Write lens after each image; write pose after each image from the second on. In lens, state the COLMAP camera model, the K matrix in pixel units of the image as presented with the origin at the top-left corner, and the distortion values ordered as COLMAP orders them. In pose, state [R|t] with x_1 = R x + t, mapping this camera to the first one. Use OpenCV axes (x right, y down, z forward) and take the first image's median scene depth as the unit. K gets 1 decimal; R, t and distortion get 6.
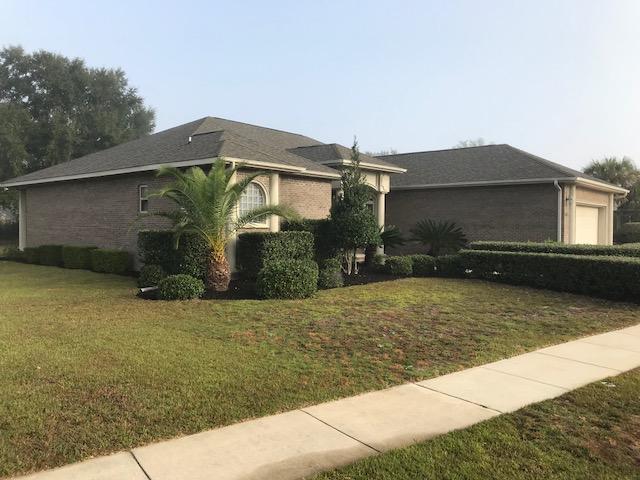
lens RADIAL K [[523.5, 0, 319.1], [0, 523.5, 237.9], [0, 0, 1]] dist [0.032940, -0.059556]
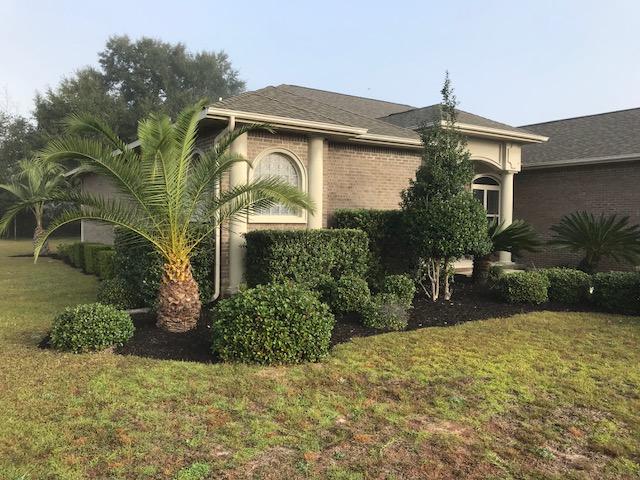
lens RADIAL K [[523.5, 0, 317.3], [0, 523.5, 241.1], [0, 0, 1]] dist [0.032940, -0.059556]
pose [[0.962924, 0.011908, -0.269509, 0.085667], [-0.008315, 0.999861, 0.014470, -0.006329], [0.269643, -0.011693, 0.962889, 0.356735]]
